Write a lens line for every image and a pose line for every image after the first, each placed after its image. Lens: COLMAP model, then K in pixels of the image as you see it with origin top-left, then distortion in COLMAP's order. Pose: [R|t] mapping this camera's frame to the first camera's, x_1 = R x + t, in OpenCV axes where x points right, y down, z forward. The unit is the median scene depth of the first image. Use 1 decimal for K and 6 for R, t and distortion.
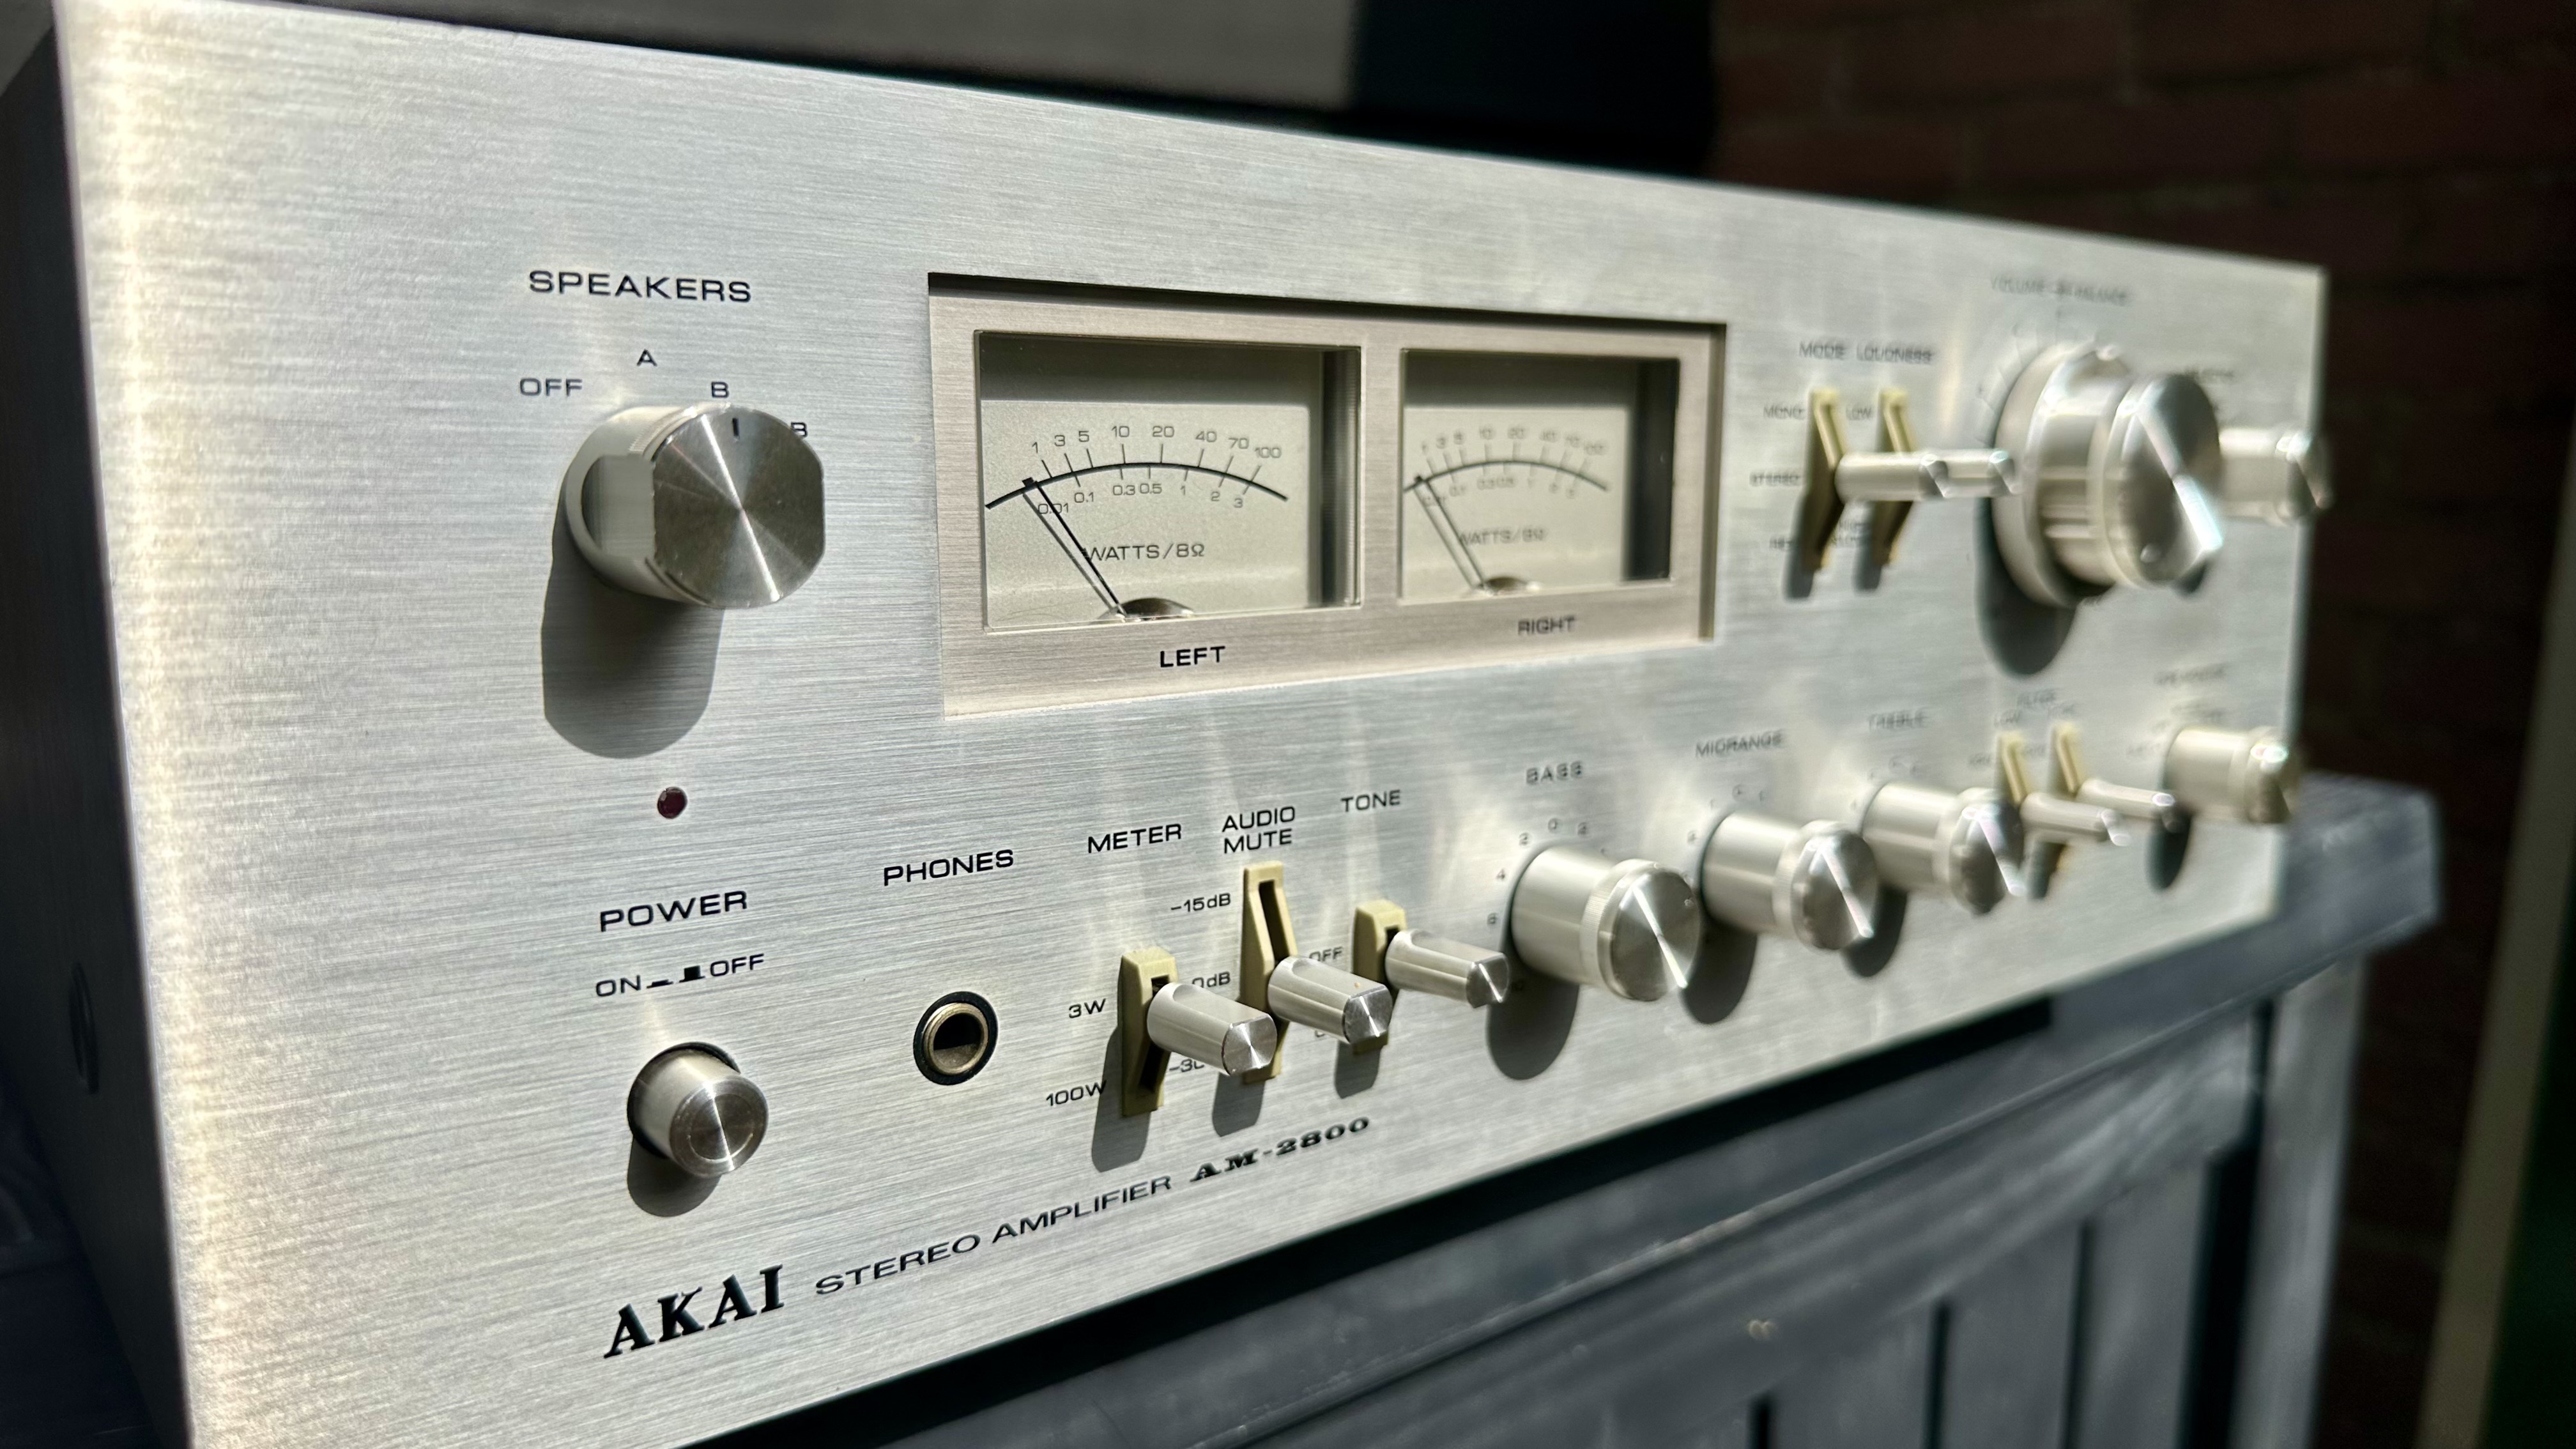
lens RADIAL K [[1872.8, 0, 1268.4], [0, 1872.8, 732.6], [0, 0, 1]] dist [0.071902, -0.131183]
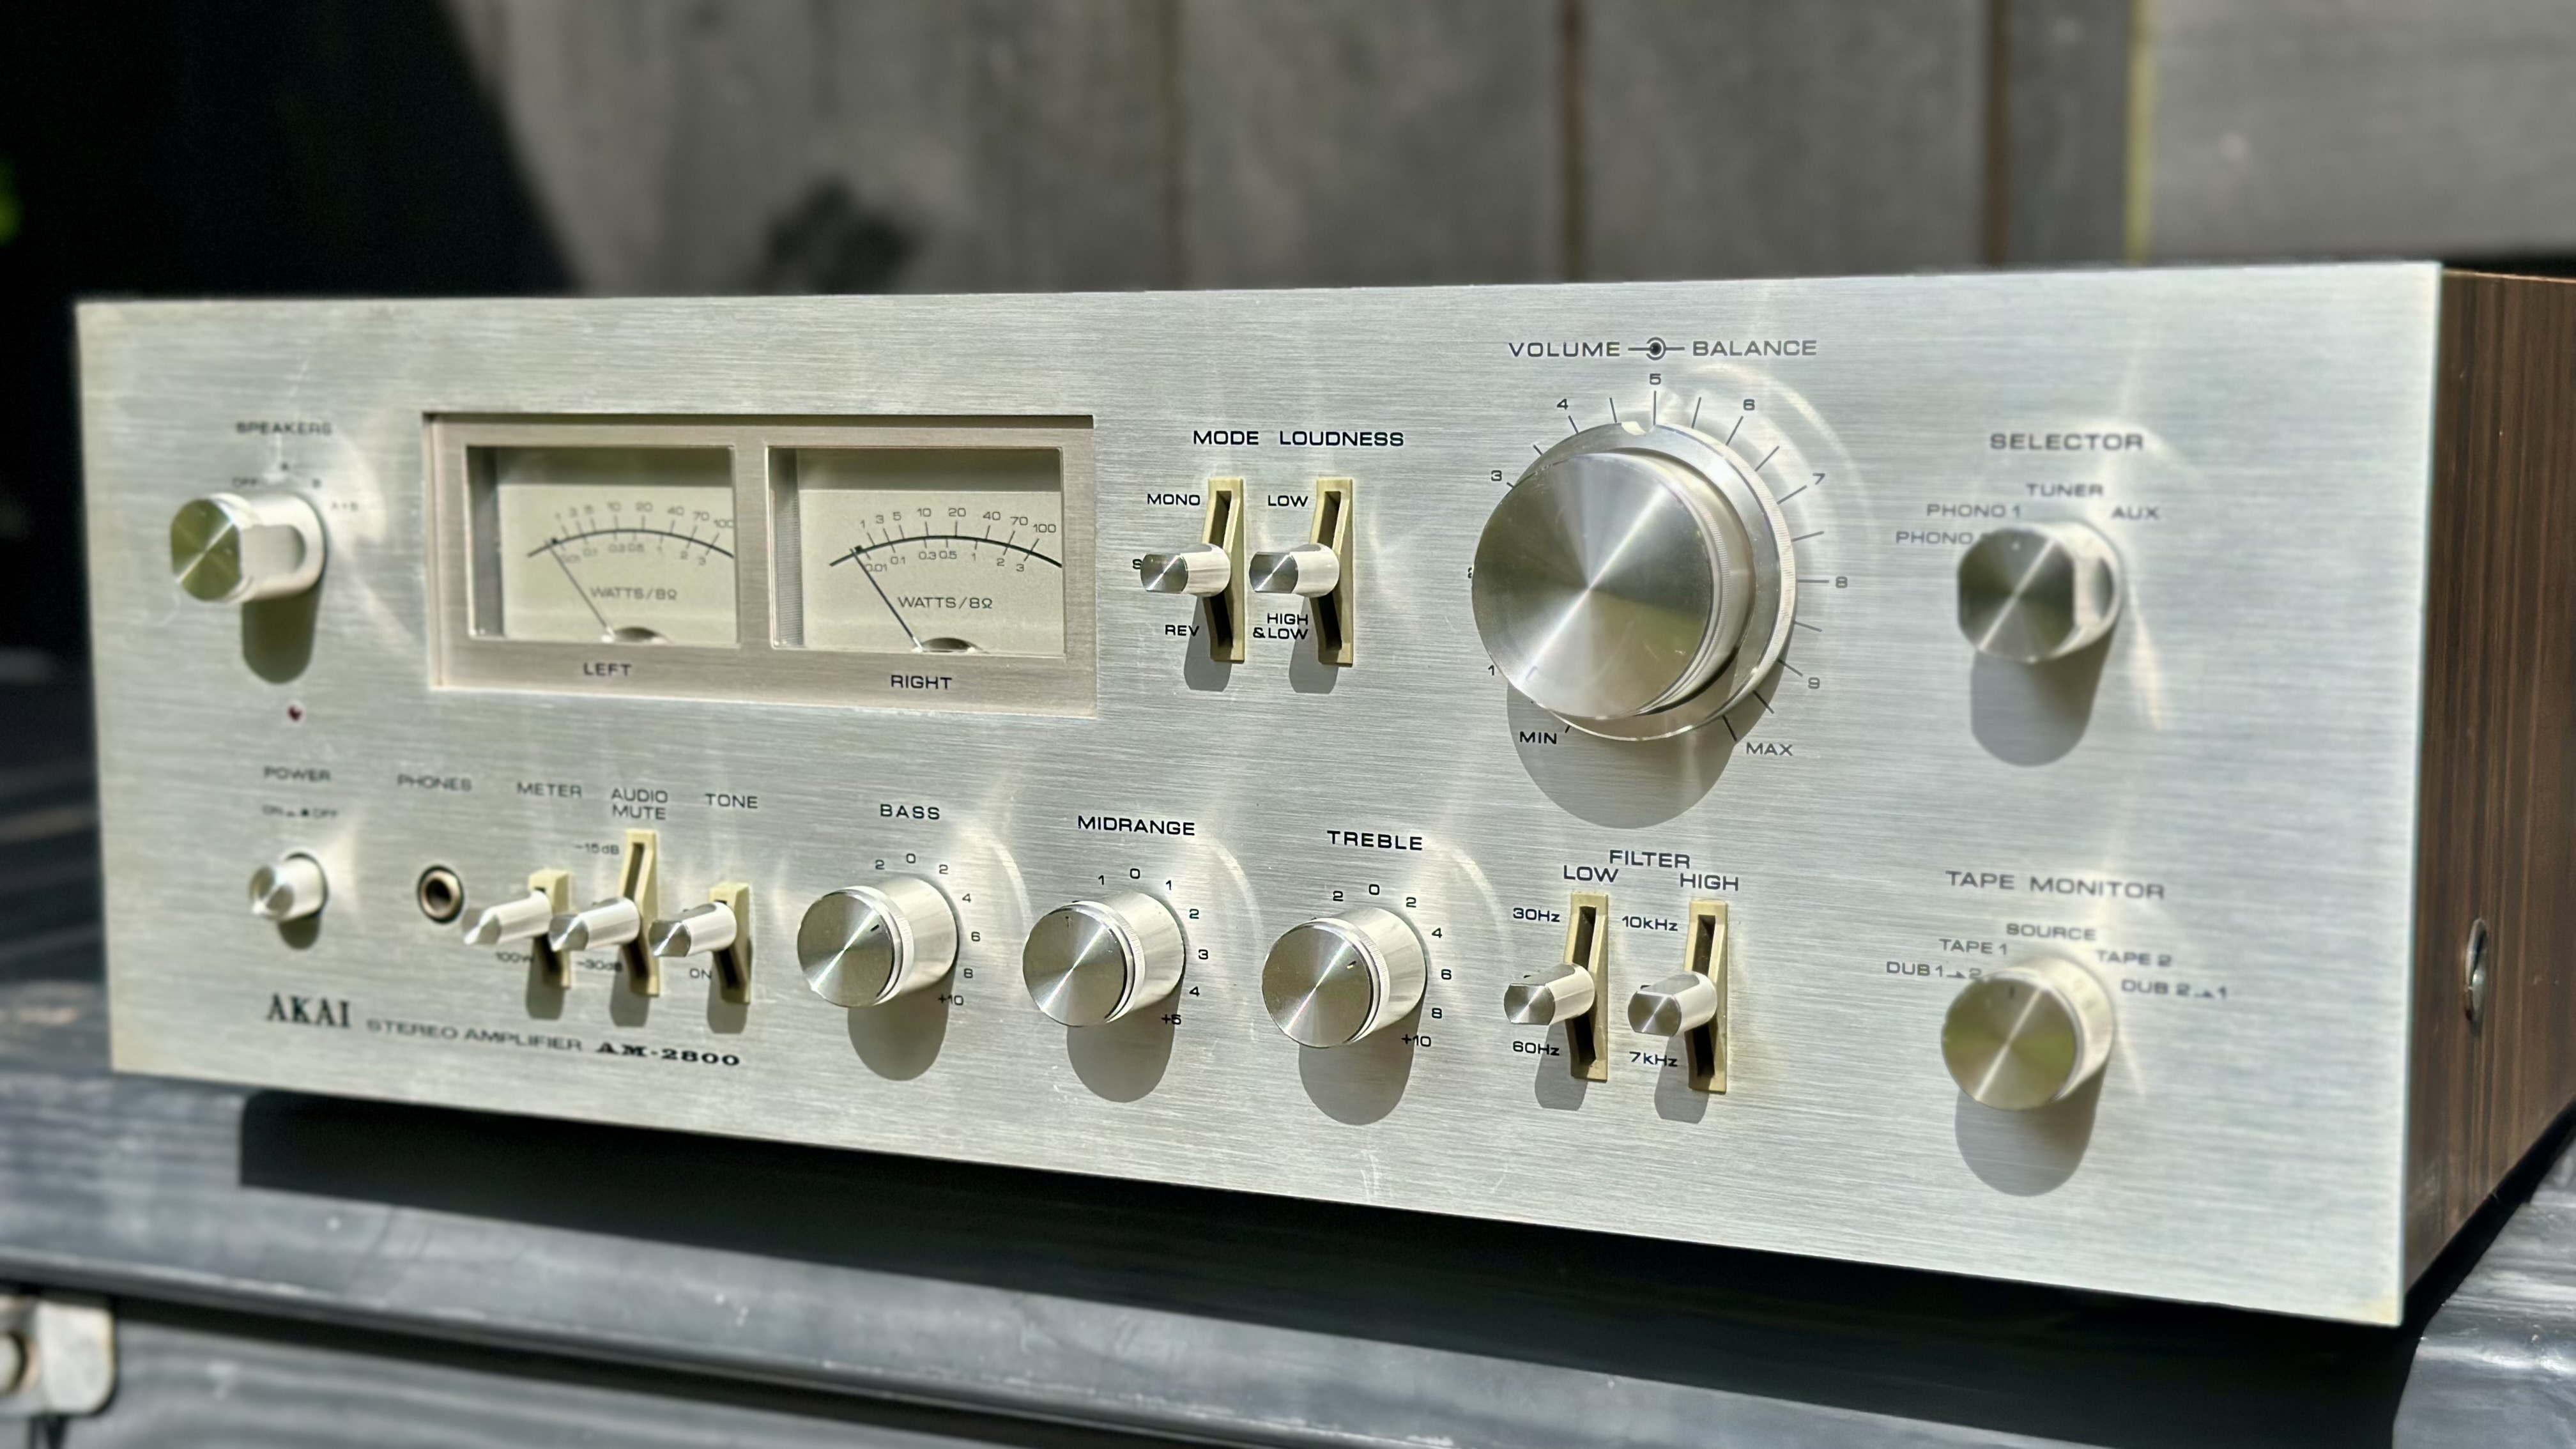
lens RADIAL K [[3691.7, 0, 1259.9], [0, 3691.7, 837.1], [0, 0, 1]] dist [0.126520, 0.000000]
pose [[0.401910, 0.114295, -0.908518, 2.480058], [-0.131587, 0.989090, 0.066219, -0.152078], [0.906175, 0.092935, 0.412565, 0.292142]]
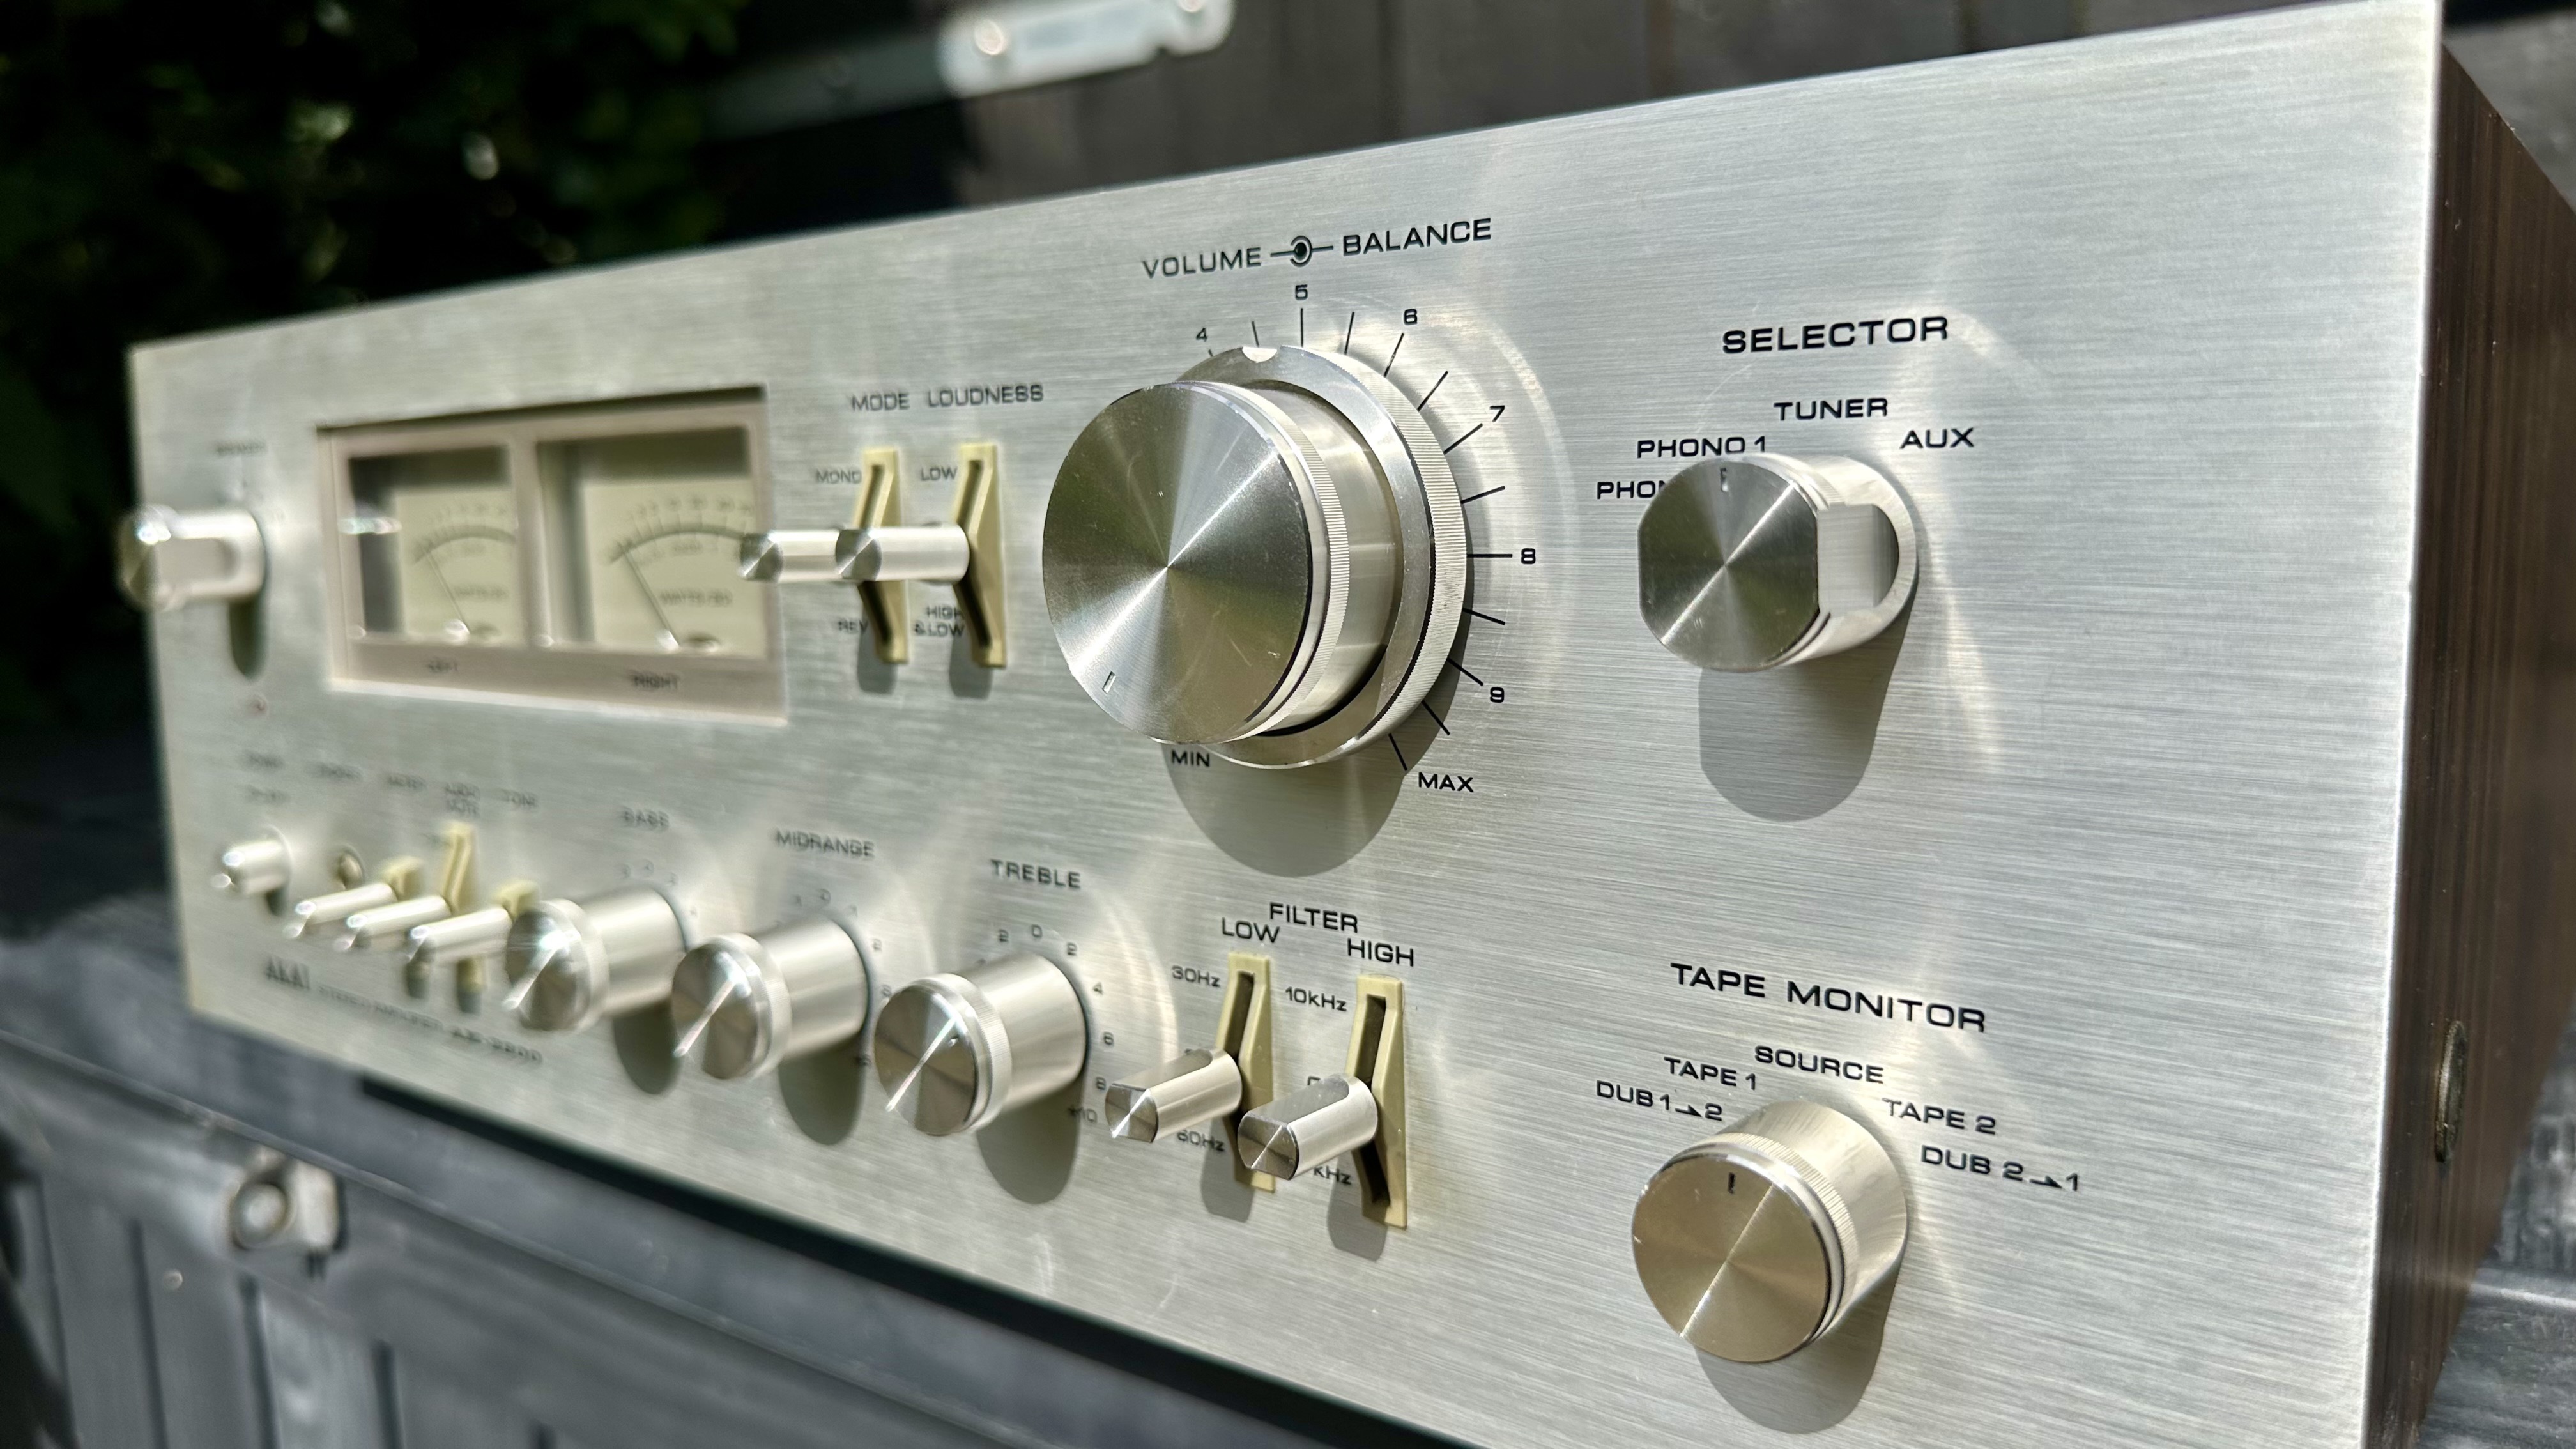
lens RADIAL K [[1872.8, 0, 1297.2], [0, 1872.8, 728.8], [0, 0, 1]] dist [0.071902, -0.131183]
pose [[0.241457, 0.112884, -0.963824, 1.397585], [-0.123908, 0.988668, 0.084753, -0.182897], [0.962468, 0.098961, 0.252708, 1.177283]]
